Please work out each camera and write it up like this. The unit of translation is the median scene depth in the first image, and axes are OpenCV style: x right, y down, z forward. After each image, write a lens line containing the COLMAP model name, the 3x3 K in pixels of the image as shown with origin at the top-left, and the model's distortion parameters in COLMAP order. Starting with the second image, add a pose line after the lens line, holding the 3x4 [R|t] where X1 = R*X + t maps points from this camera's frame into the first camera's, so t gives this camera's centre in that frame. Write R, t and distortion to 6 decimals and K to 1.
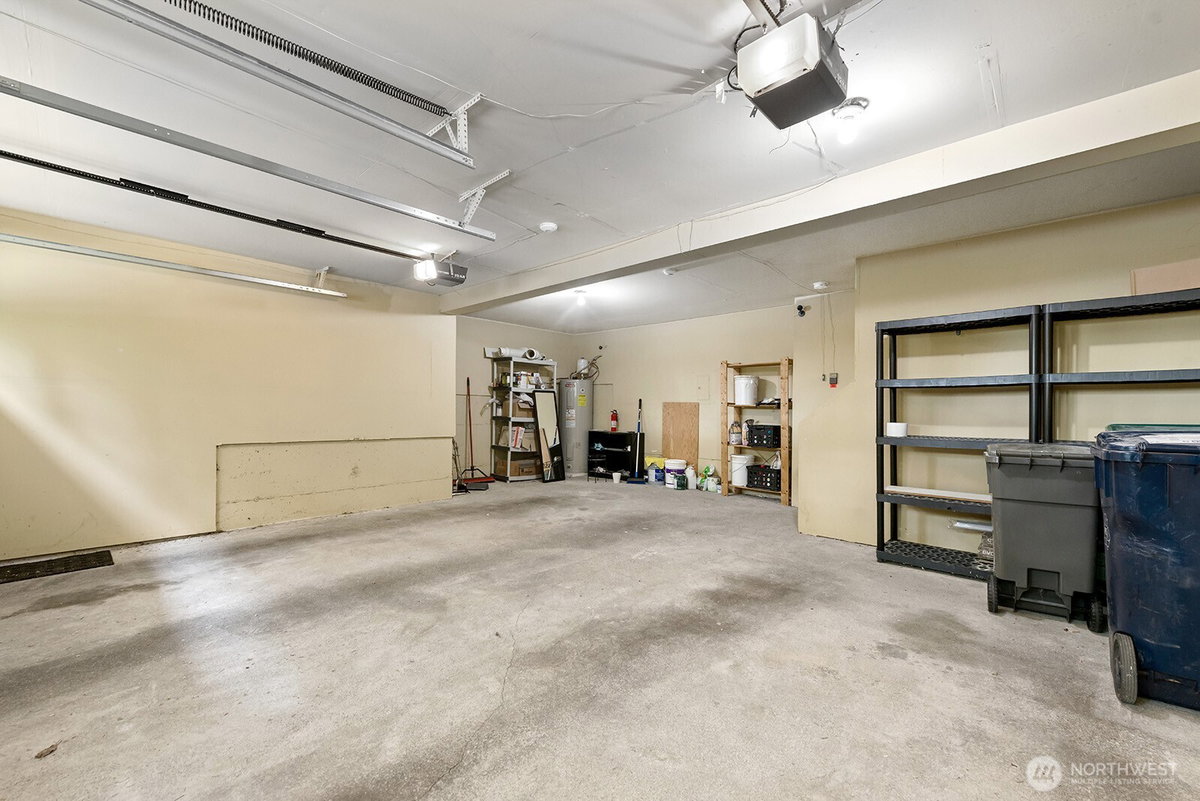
lens RADIAL K [[474.9, 0, 602.6], [0, 474.9, 405.5], [0, 0, 1]] dist [0.010307, -0.001703]
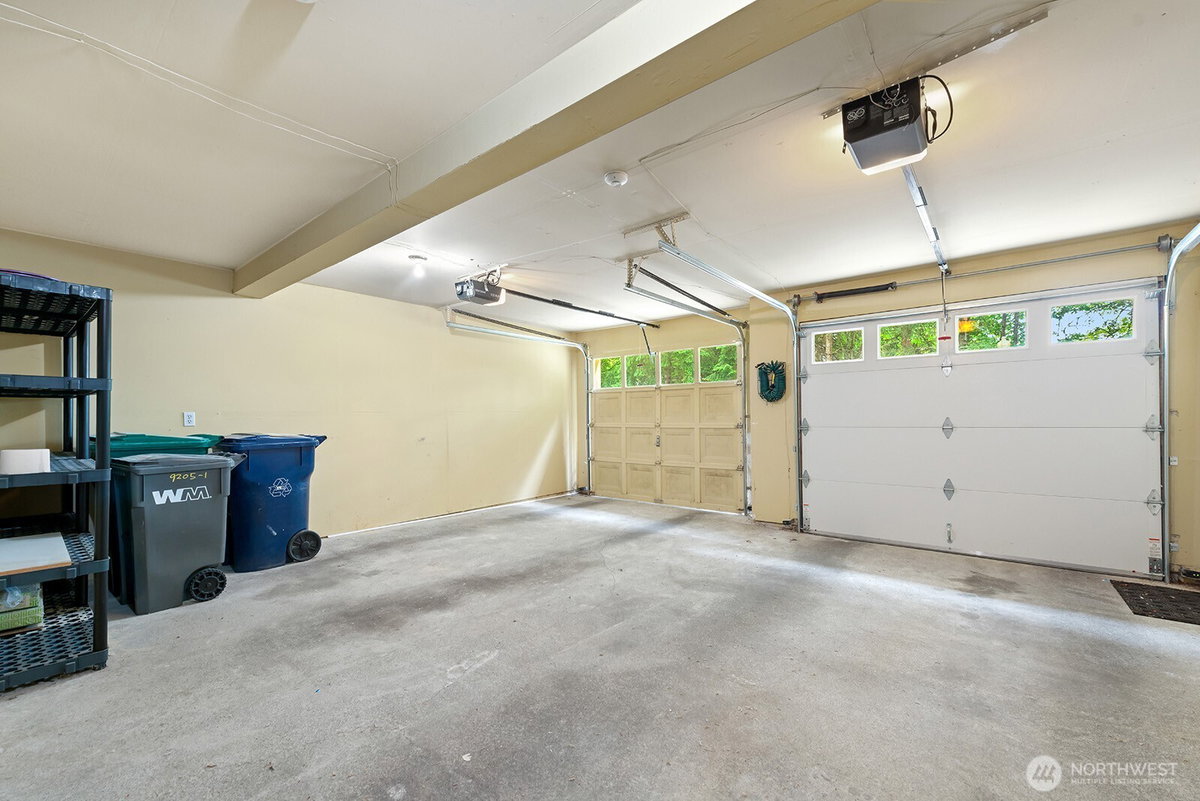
lens RADIAL K [[518.3, 0, 597.9], [0, 518.3, 411.9], [0, 0, 1]] dist [0.020256, -0.000360]
pose [[-0.998832, -0.003570, -0.048179, -0.050391], [-0.002820, 0.999874, -0.015632, -0.002992], [0.048229, -0.015478, -0.998716, 2.140849]]
